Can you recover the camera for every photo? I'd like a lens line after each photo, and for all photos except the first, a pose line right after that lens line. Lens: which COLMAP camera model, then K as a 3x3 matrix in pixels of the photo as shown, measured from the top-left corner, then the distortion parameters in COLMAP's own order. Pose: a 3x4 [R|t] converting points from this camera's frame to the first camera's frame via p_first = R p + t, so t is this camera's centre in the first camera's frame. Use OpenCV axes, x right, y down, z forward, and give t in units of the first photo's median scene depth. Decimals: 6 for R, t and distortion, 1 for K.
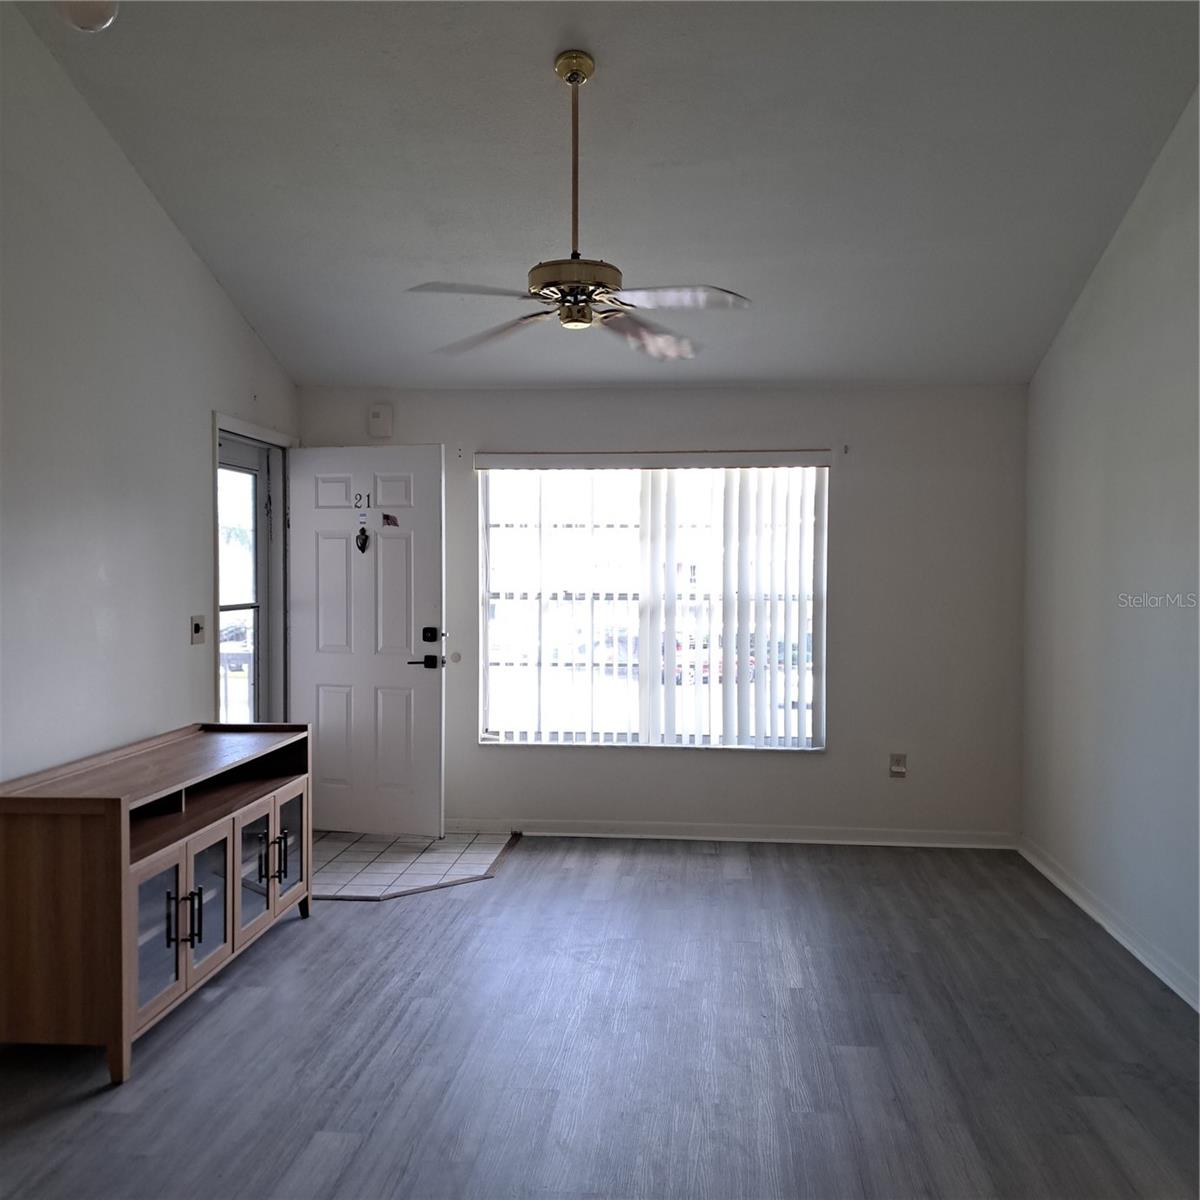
lens RADIAL K [[1162.2, 0, 609.3], [0, 1162.2, 610.1], [0, 0, 1]] dist [0.049831, 0.000000]
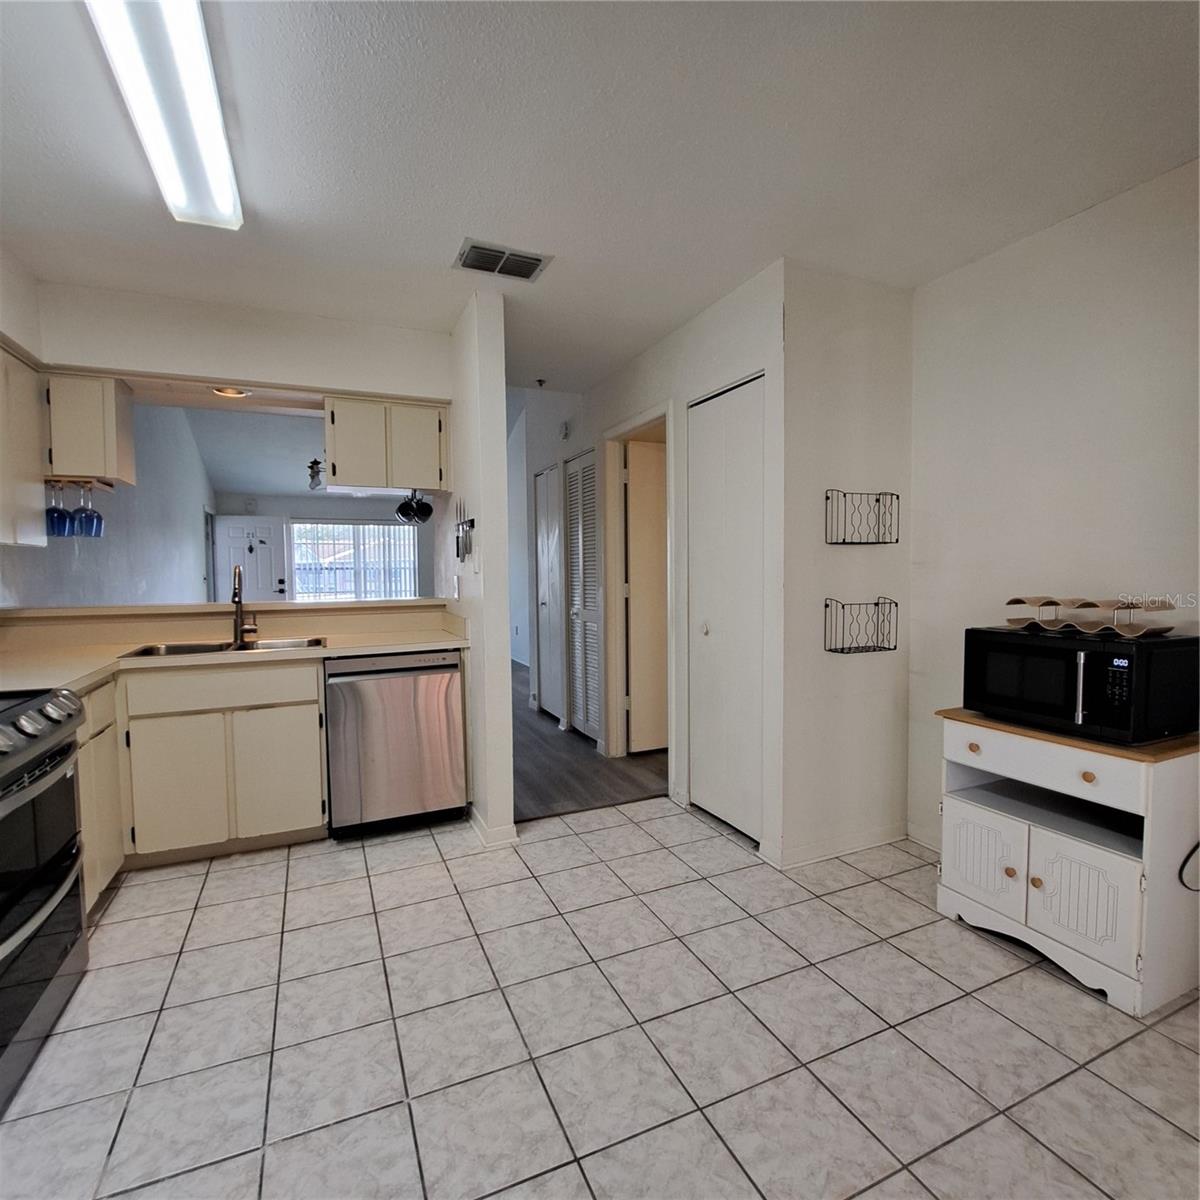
lens RADIAL K [[632.4, 0, 595.5], [0, 632.4, 599.1], [0, 0, 1]] dist [-0.004589, -0.006308]
pose [[0.886243, -0.035340, 0.461870, -0.176005], [0.028413, 0.999355, 0.021947, 0.048910], [-0.462348, -0.006328, 0.886676, -0.713116]]
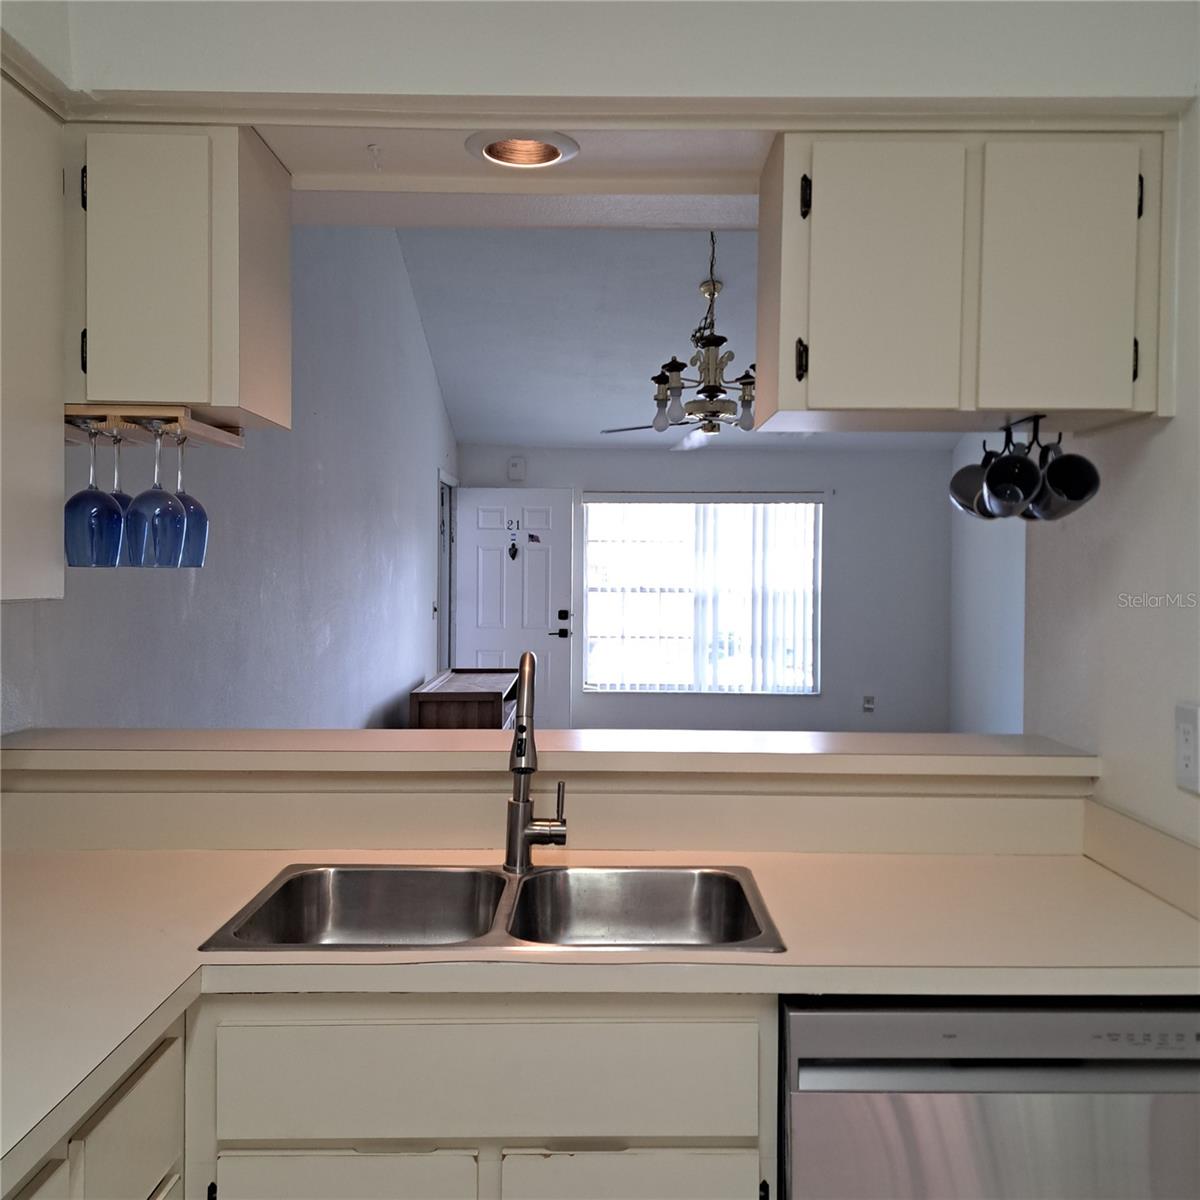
lens RADIAL K [[1162.2, 0, 601.4], [0, 1162.2, 595.5], [0, 0, 1]] dist [0.049831, 0.000000]
pose [[0.997523, 0.002323, 0.070307, -0.196744], [-0.001387, 0.999910, -0.013358, 0.014773], [-0.070332, 0.013227, 0.997436, -0.459290]]
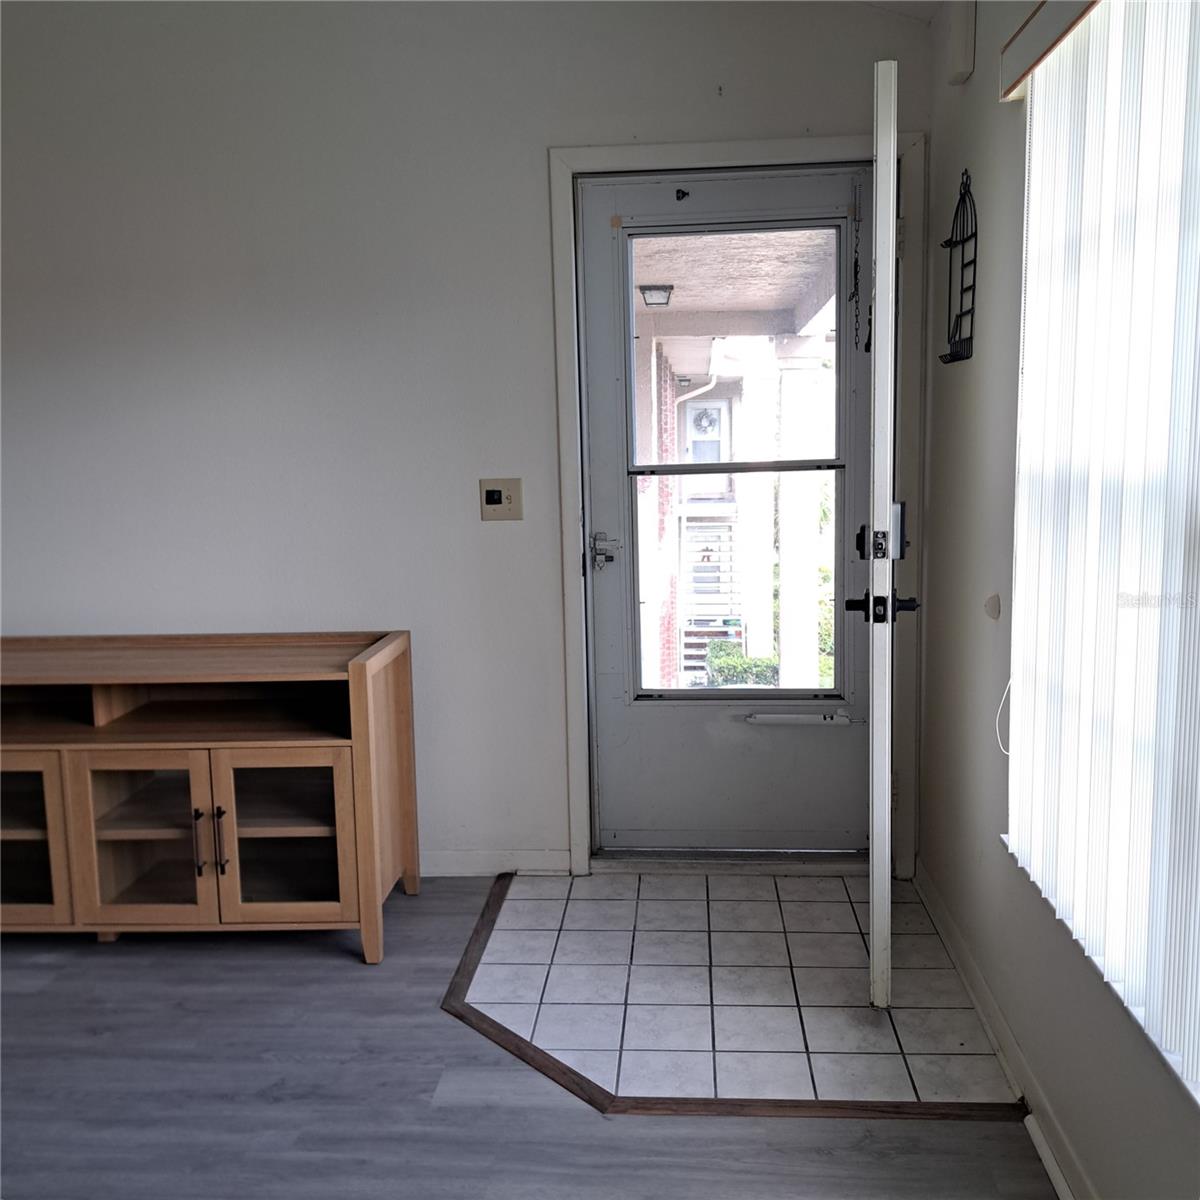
lens RADIAL K [[1162.2, 0, 602.6], [0, 1162.2, 596.2], [0, 0, 1]] dist [0.049831, 0.000000]
pose [[0.000302, 0.134068, -0.990972, 0.273242], [-0.006566, 0.990951, 0.134064, -0.015688], [0.999978, 0.006466, 0.001180, 0.898707]]
